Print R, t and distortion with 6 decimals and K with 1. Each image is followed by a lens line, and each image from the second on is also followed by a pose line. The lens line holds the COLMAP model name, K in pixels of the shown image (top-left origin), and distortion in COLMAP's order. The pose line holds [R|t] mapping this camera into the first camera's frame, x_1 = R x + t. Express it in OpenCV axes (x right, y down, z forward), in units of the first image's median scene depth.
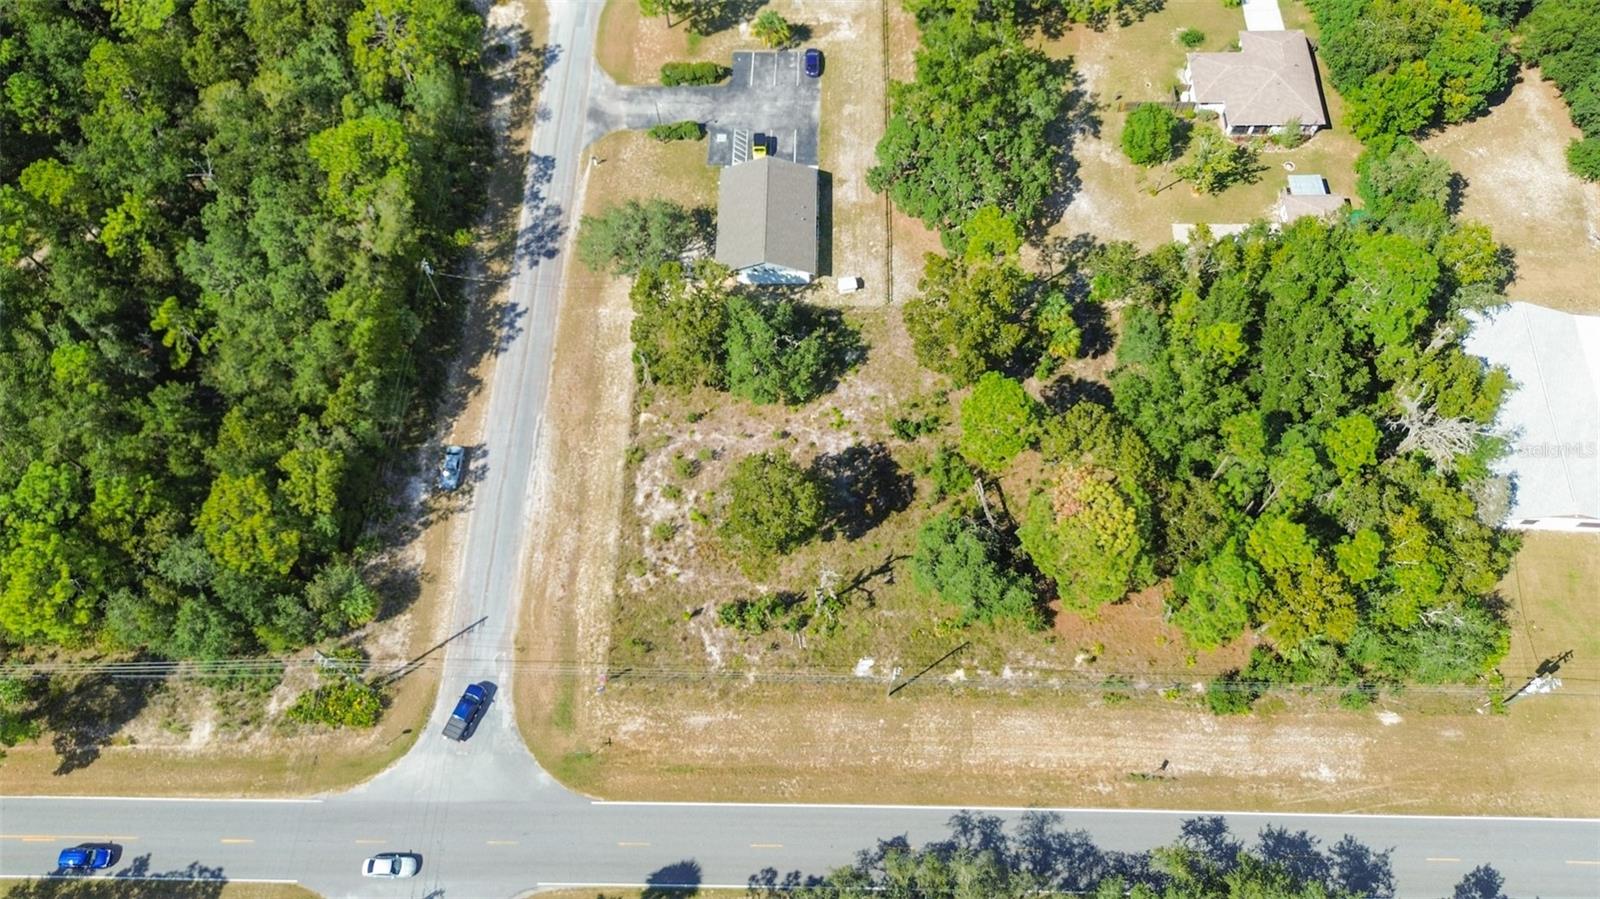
lens RADIAL K [[1143.7, 0, 804.8], [0, 1143.7, 448.1], [0, 0, 1]] dist [0.065522, -0.067147]
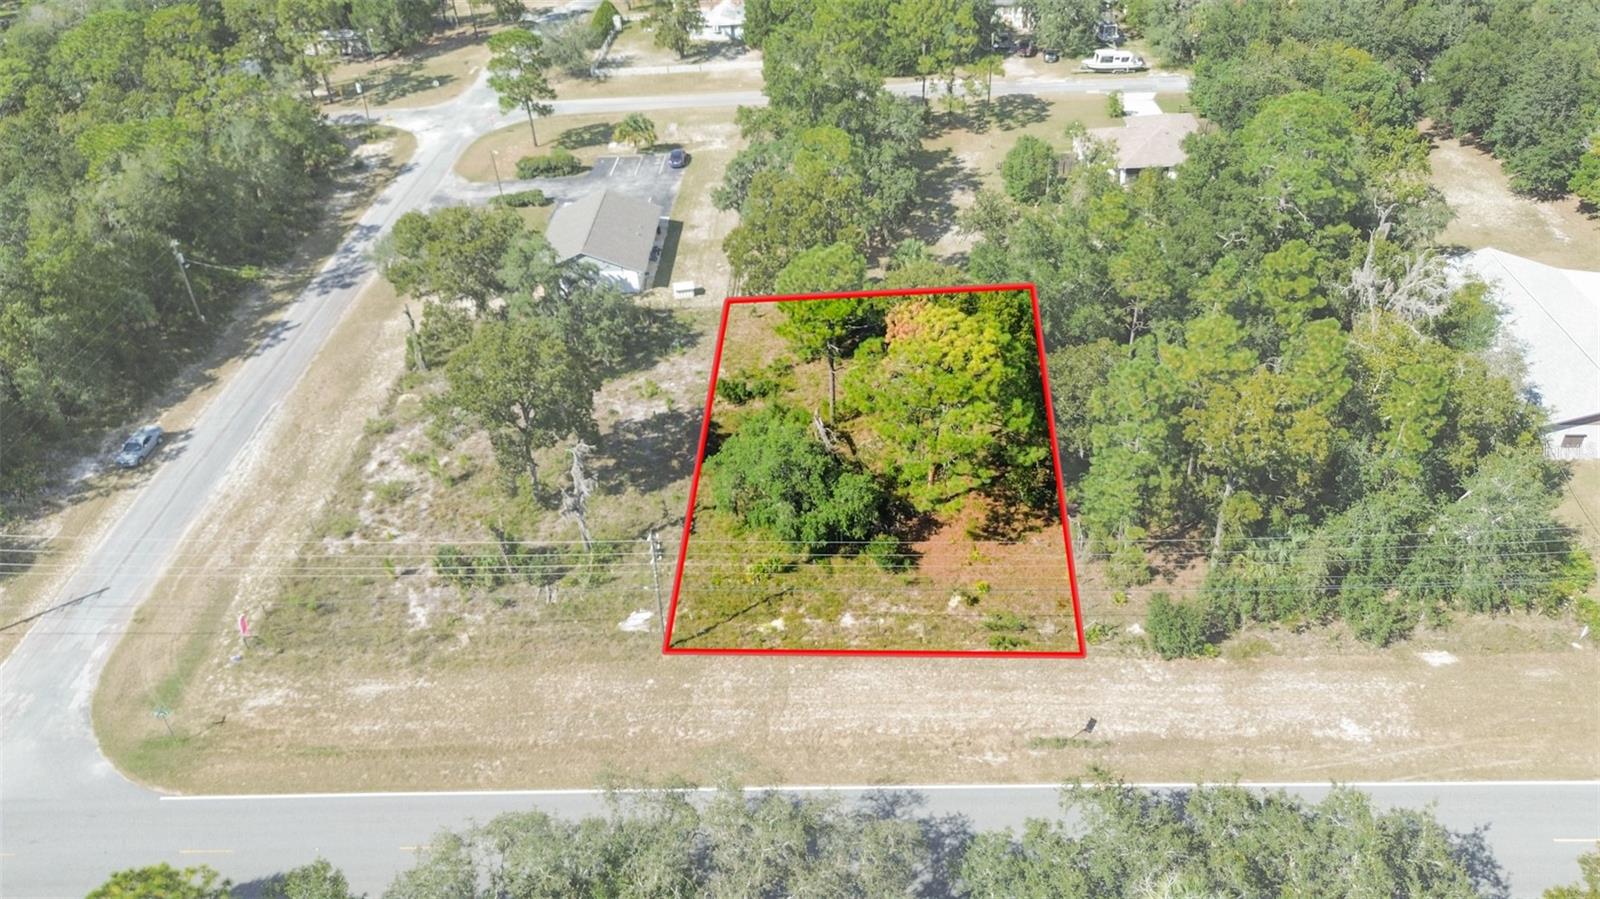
lens RADIAL K [[1143.7, 0, 804.8], [0, 1143.7, 446.7], [0, 0, 1]] dist [0.065522, -0.067147]
pose [[0.999558, -0.020682, -0.021374, 0.158013], [0.008463, 0.886718, -0.462234, 0.389728], [0.028513, 0.461848, 0.886500, 0.339984]]
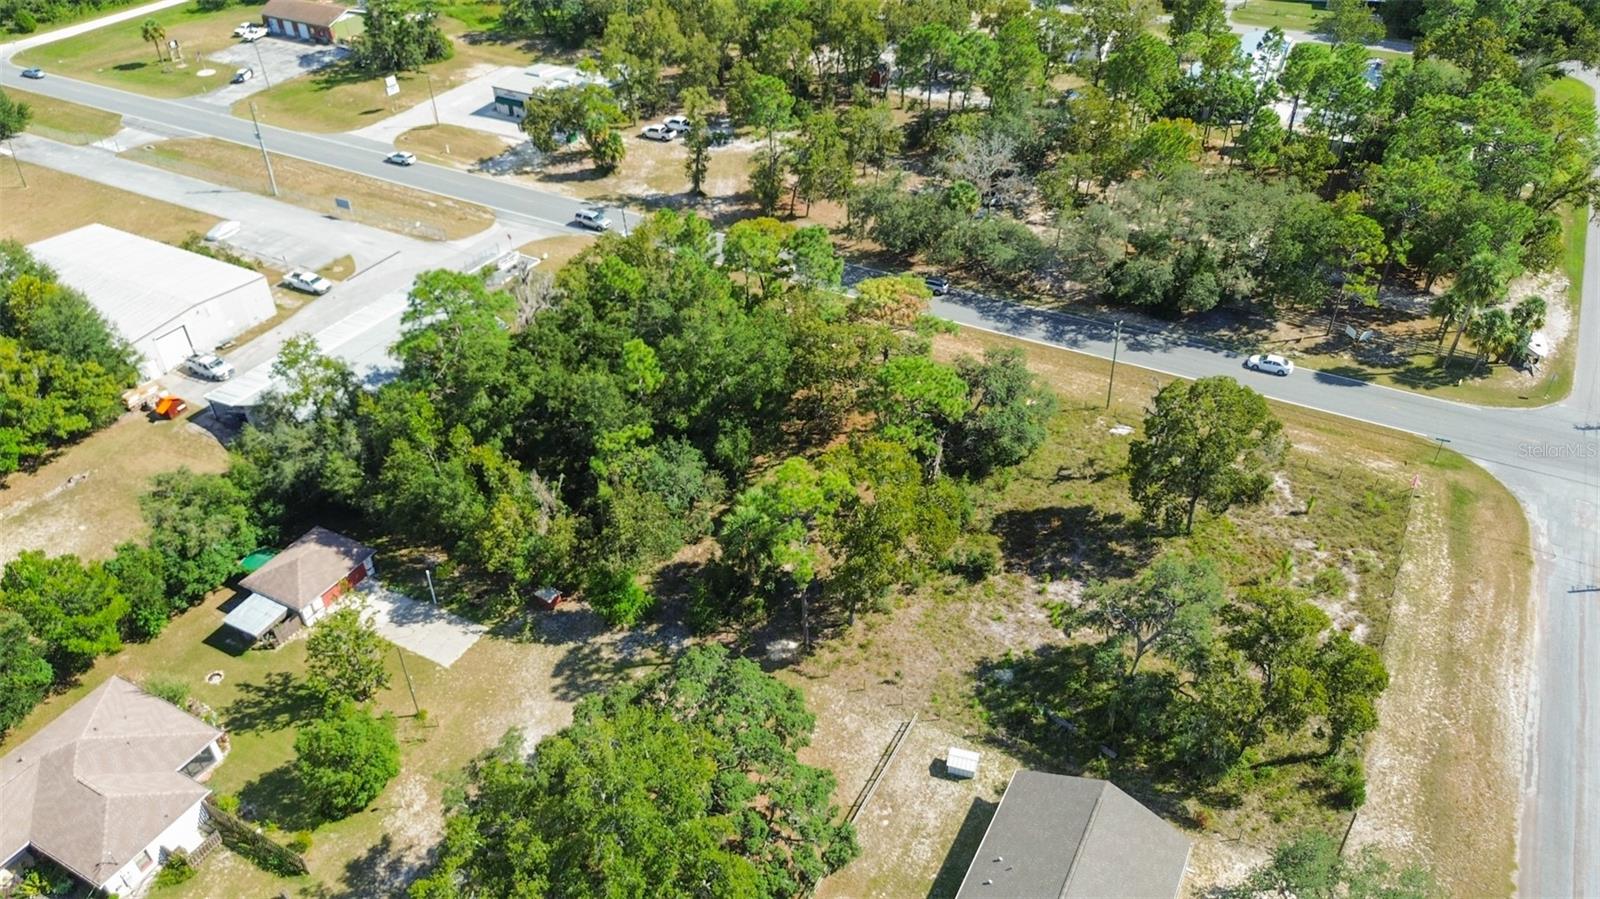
lens RADIAL K [[1143.7, 0, 802.9], [0, 1143.7, 456.2], [0, 0, 1]] dist [0.065522, -0.067147]
pose [[-0.886083, -0.260604, 0.383331, -0.085115], [0.423694, -0.119965, 0.897826, -0.764948], [-0.187991, 0.957963, 0.216716, 0.814741]]
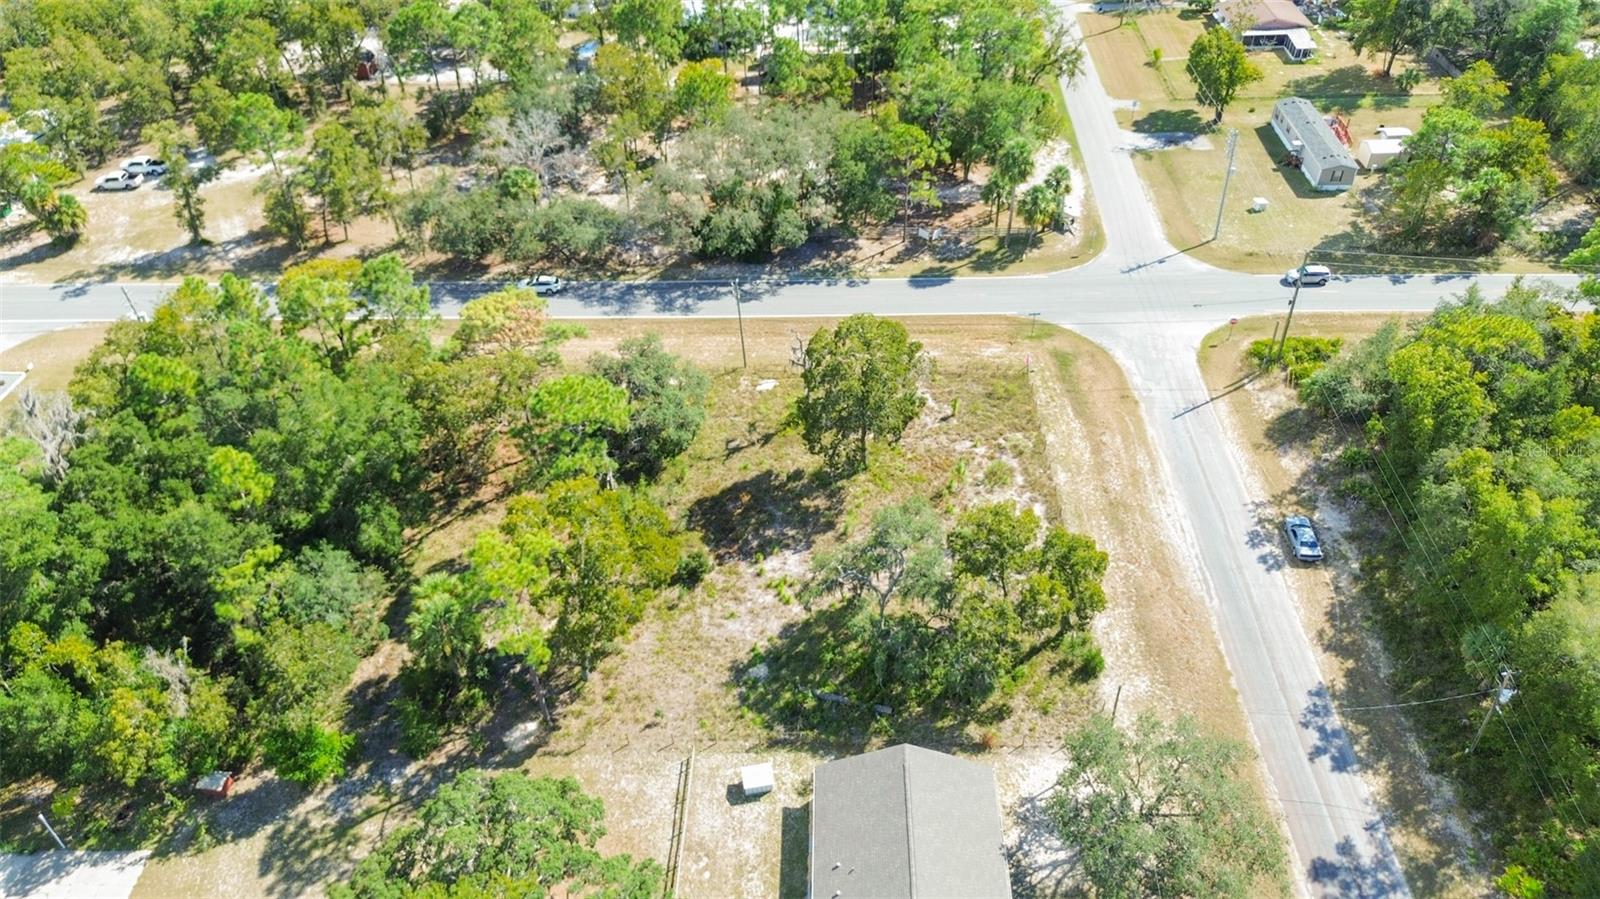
lens RADIAL K [[1143.7, 0, 810.9], [0, 1143.7, 453.5], [0, 0, 1]] dist [0.065522, -0.067147]
pose [[-0.999500, 0.021677, 0.023040, -0.007571], [0.017472, -0.228896, 0.973294, -0.728331], [0.026372, 0.973209, 0.228403, 0.791612]]
